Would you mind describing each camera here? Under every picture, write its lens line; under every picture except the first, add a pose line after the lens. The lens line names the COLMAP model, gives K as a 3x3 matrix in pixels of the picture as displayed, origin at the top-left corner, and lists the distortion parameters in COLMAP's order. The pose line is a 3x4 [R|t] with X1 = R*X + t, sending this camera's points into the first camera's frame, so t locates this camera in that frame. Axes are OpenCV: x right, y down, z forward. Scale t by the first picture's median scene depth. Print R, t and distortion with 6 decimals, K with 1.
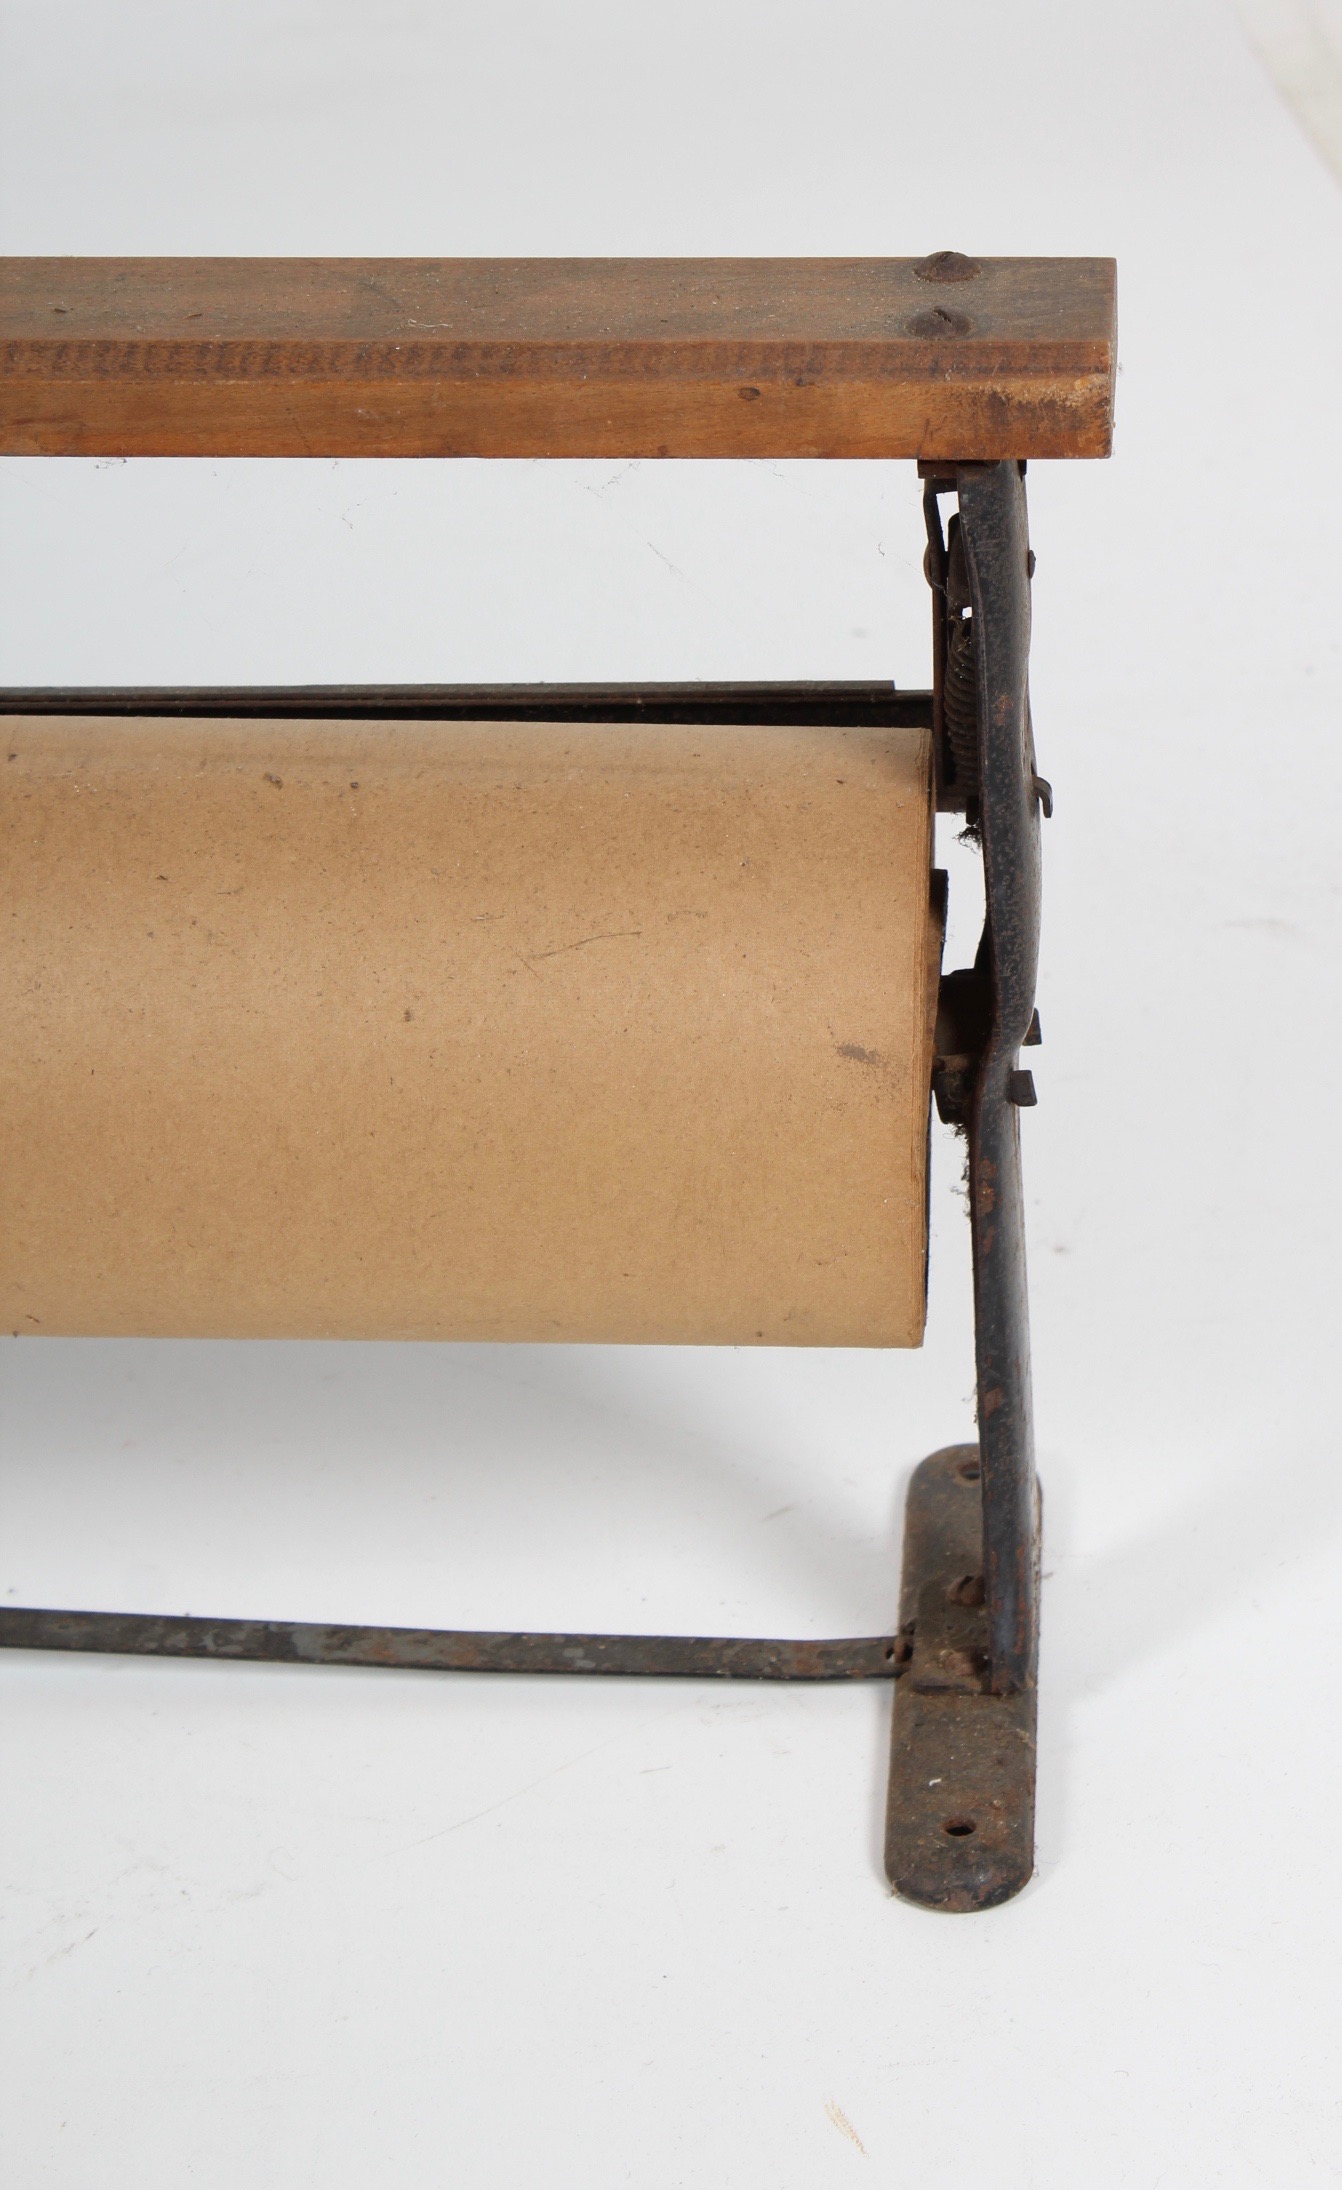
lens RADIAL K [[3571.6, 0, 668.7], [0, 3571.6, 1107.1], [0, 0, 1]] dist [0.031986, 0.000000]
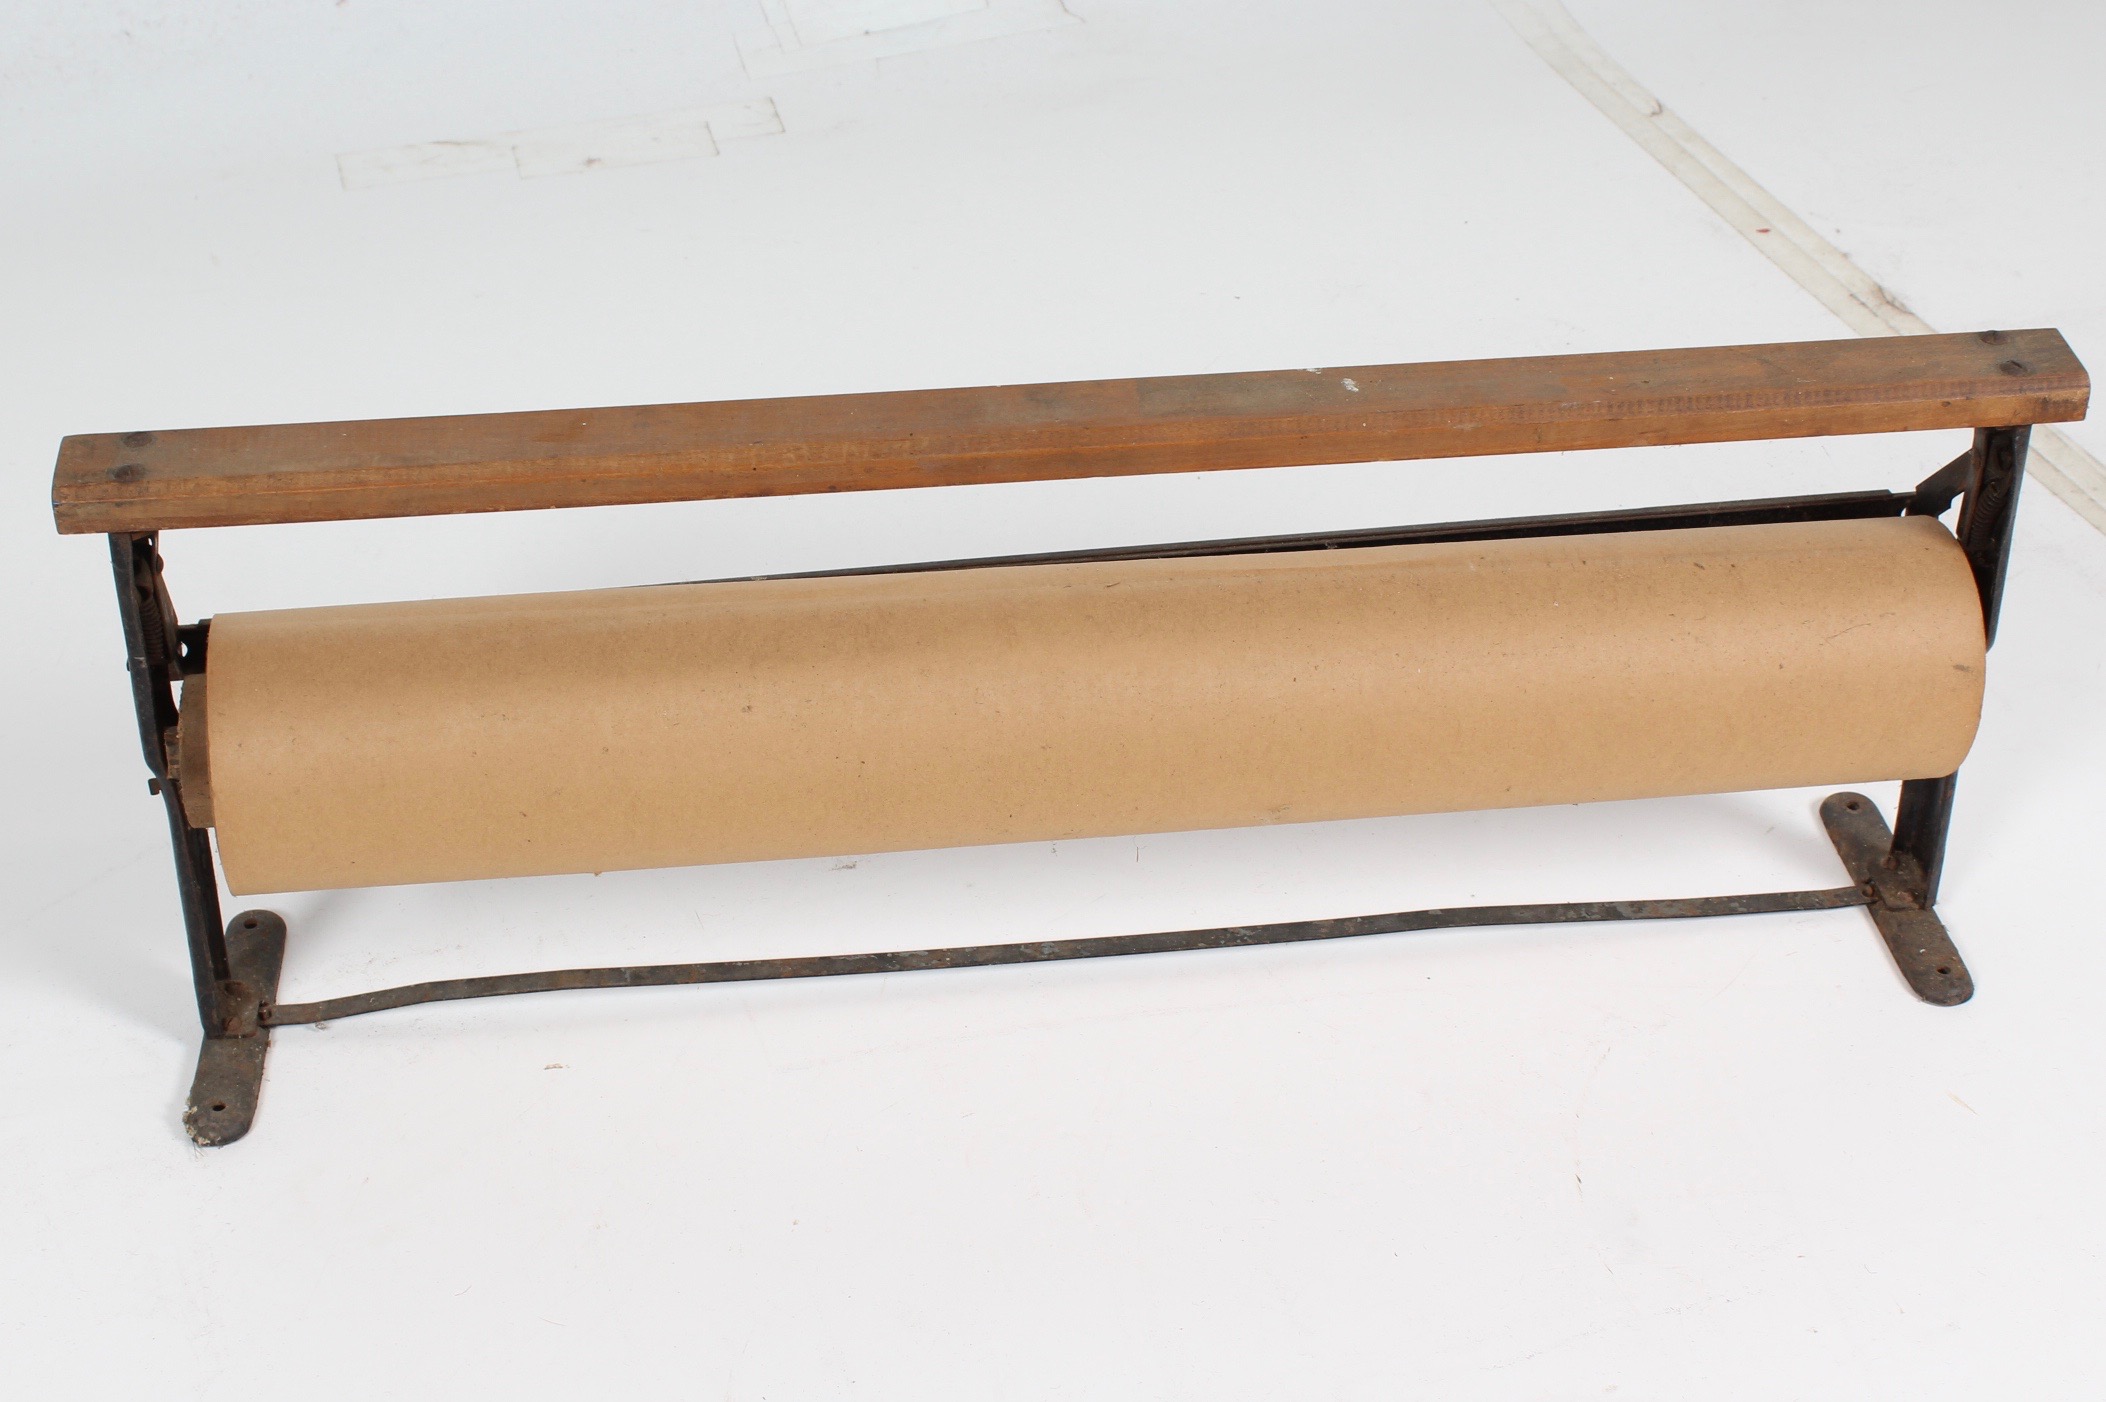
lens RADIAL K [[1842.6, 0, 1064.0], [0, 1842.6, 694.6], [0, 0, 1]] dist [-0.000773, -0.020325]
pose [[0.992855, -0.078316, 0.090028, -0.683196], [0.068016, 0.991347, 0.112273, -0.183605], [-0.098042, -0.105347, 0.989591, -0.177314]]
